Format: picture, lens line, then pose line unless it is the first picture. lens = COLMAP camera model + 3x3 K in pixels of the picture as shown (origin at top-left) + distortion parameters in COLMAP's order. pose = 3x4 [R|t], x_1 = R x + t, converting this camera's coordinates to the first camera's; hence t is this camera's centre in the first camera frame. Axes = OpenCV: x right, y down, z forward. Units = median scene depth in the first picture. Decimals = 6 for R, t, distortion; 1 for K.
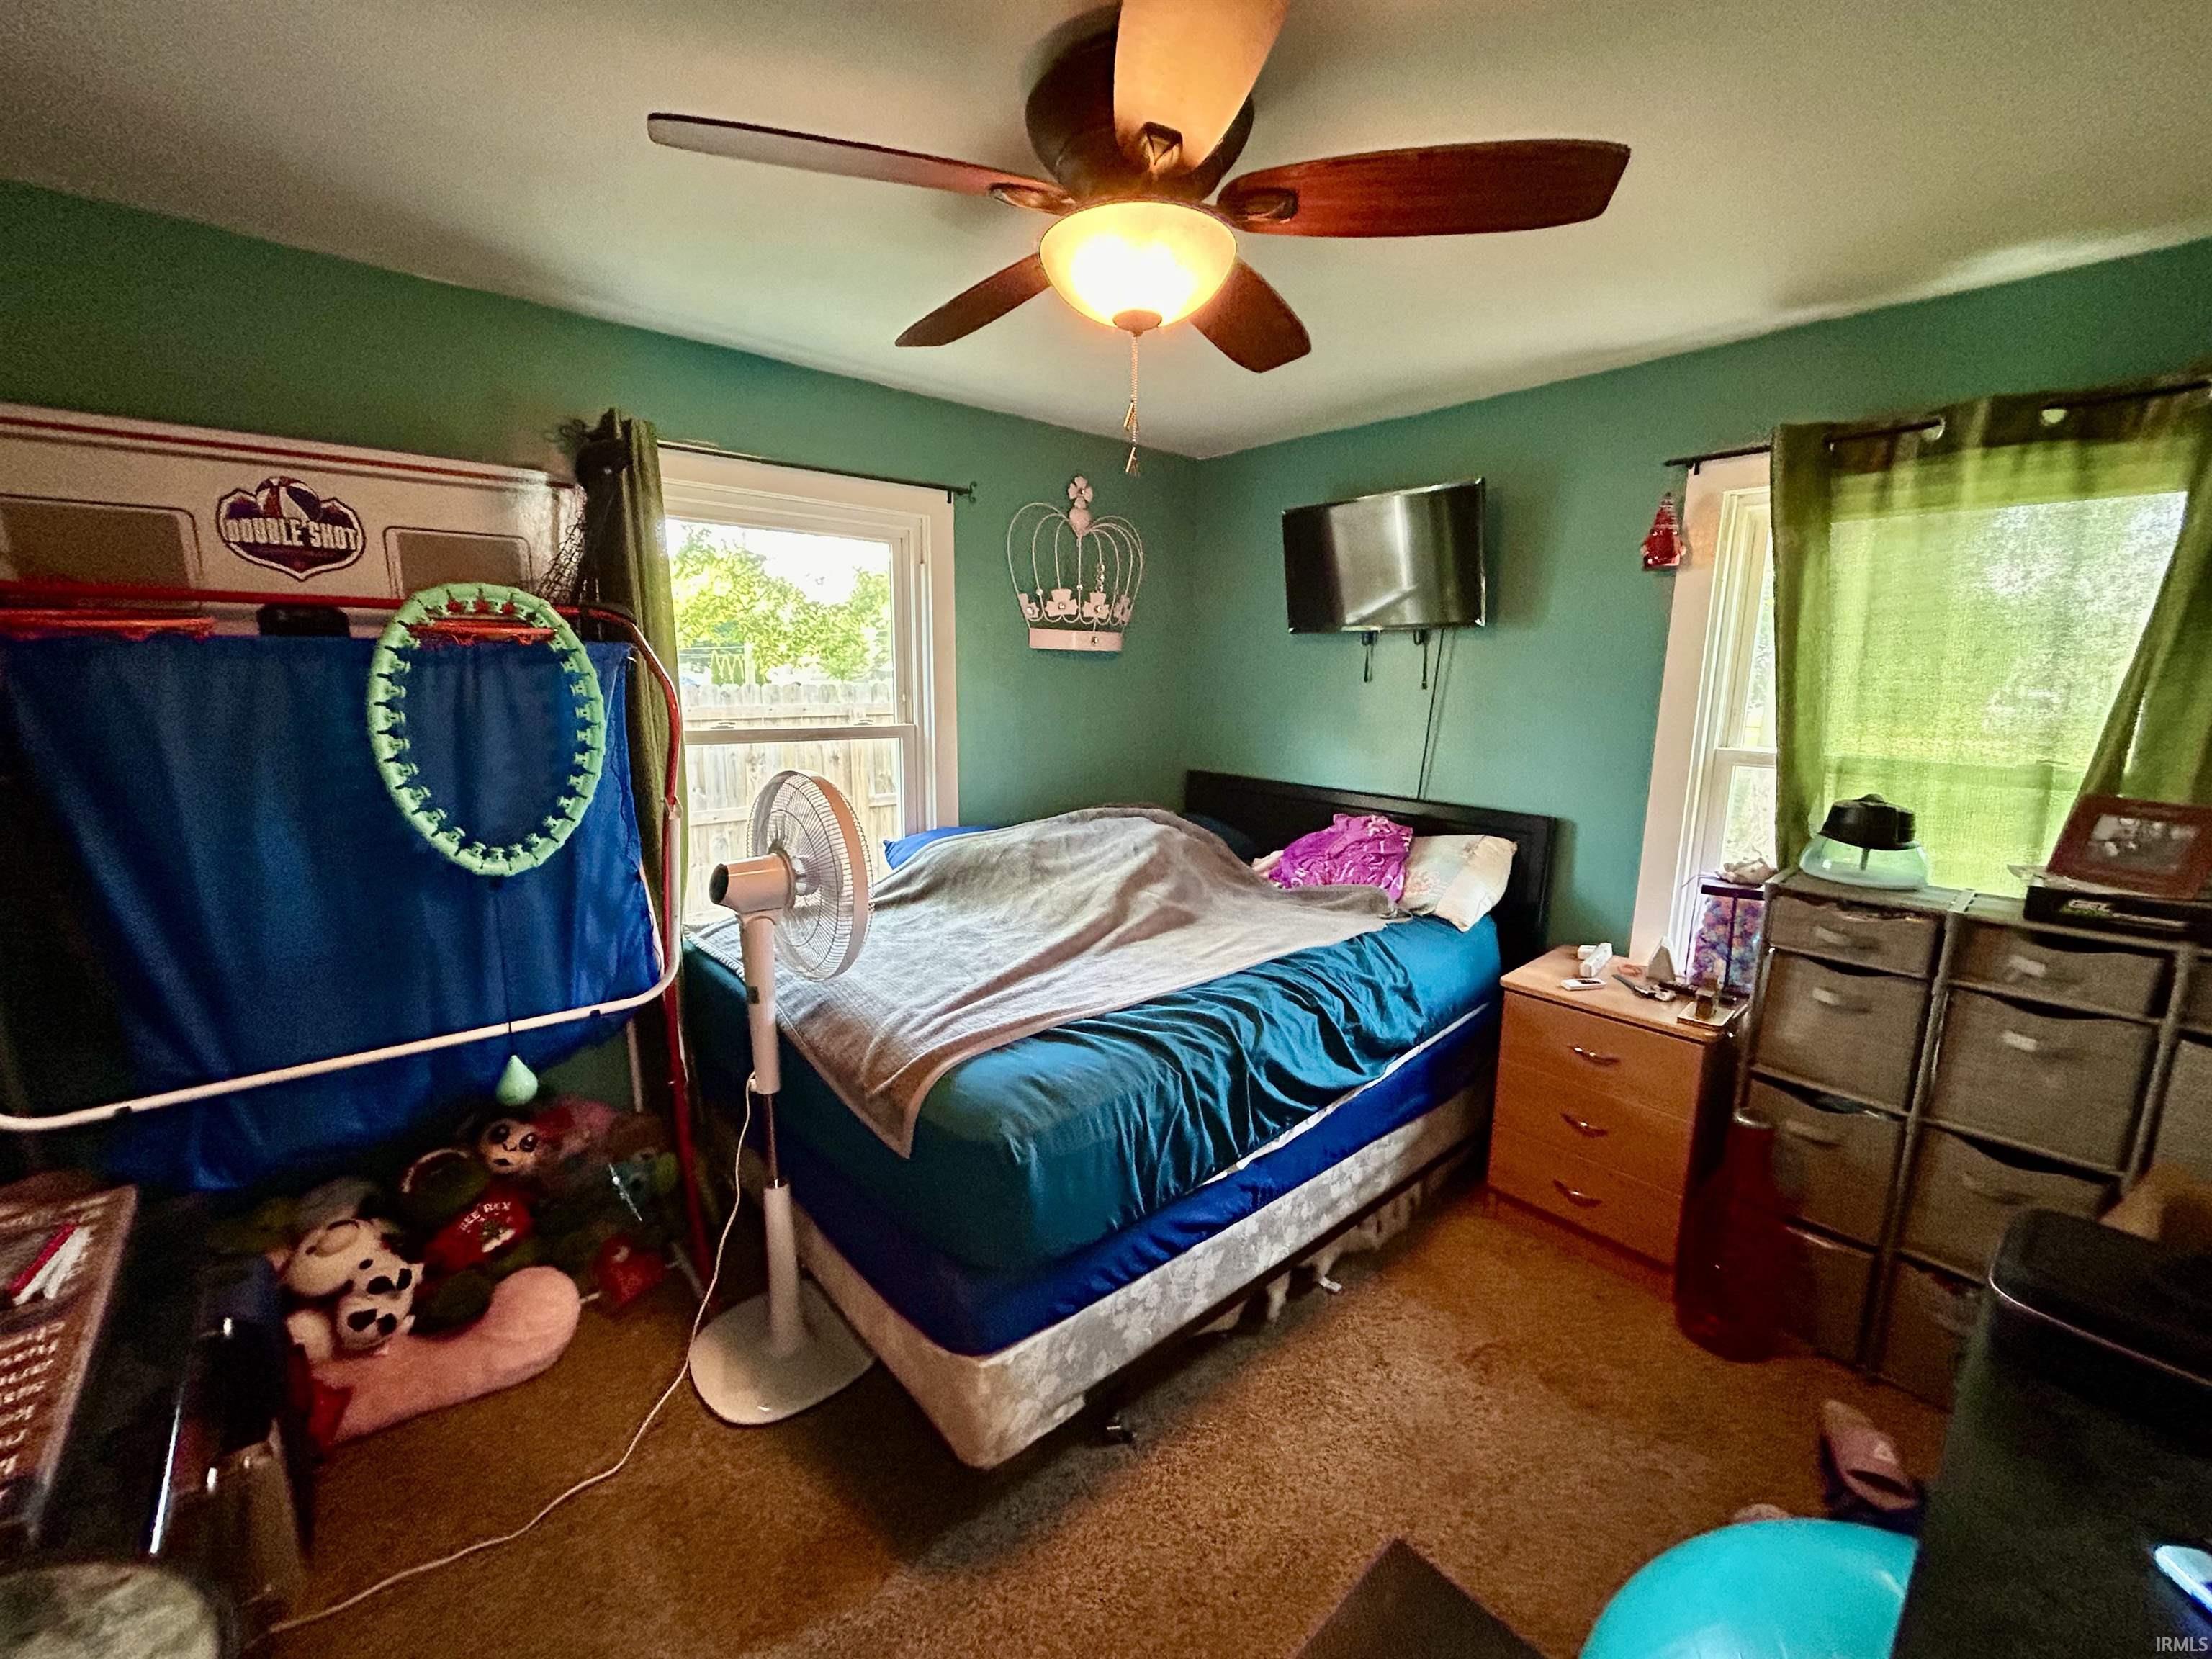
lens RADIAL K [[885.9, 0, 1111.4], [0, 885.9, 827.8], [0, 0, 1]] dist [-0.001334, 0.000520]
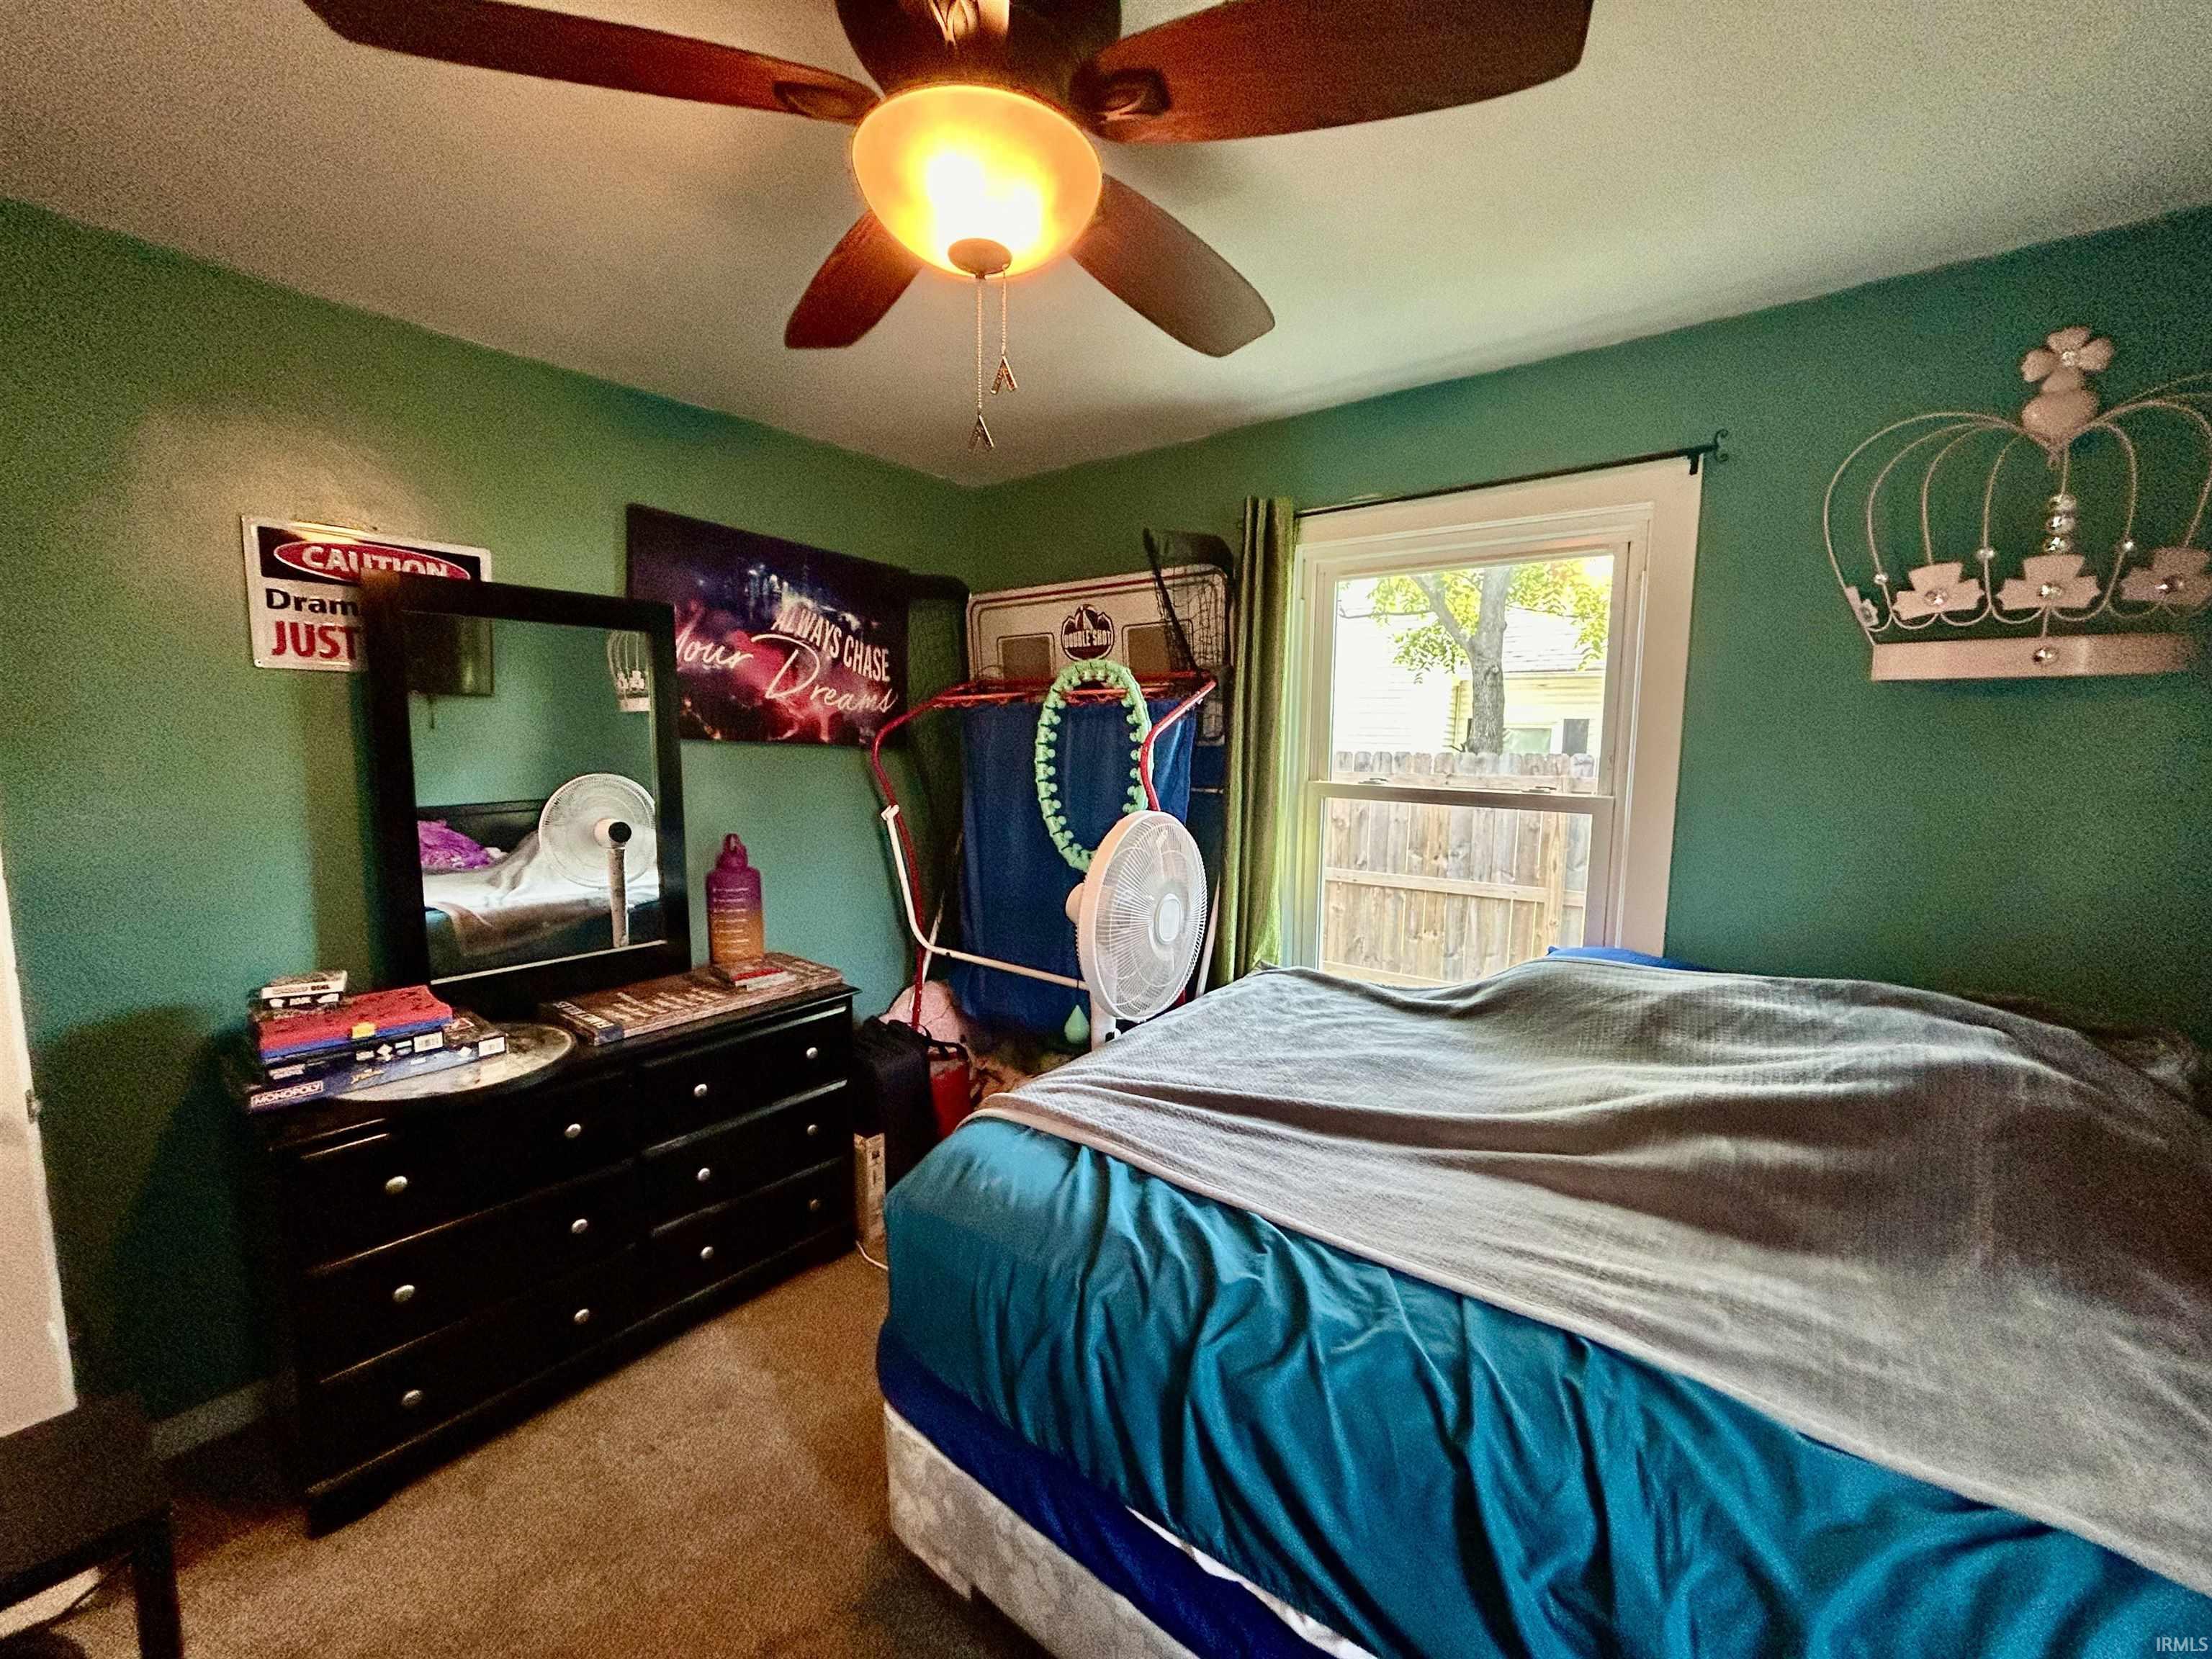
lens RADIAL K [[885.9, 0, 1111.4], [0, 885.9, 827.8], [0, 0, 1]] dist [-0.001334, 0.000520]
pose [[0.192271, 0.093509, -0.976877, 0.543166], [-0.180053, 0.981913, 0.058553, -0.083781], [0.964683, 0.164632, 0.205630, 0.636509]]
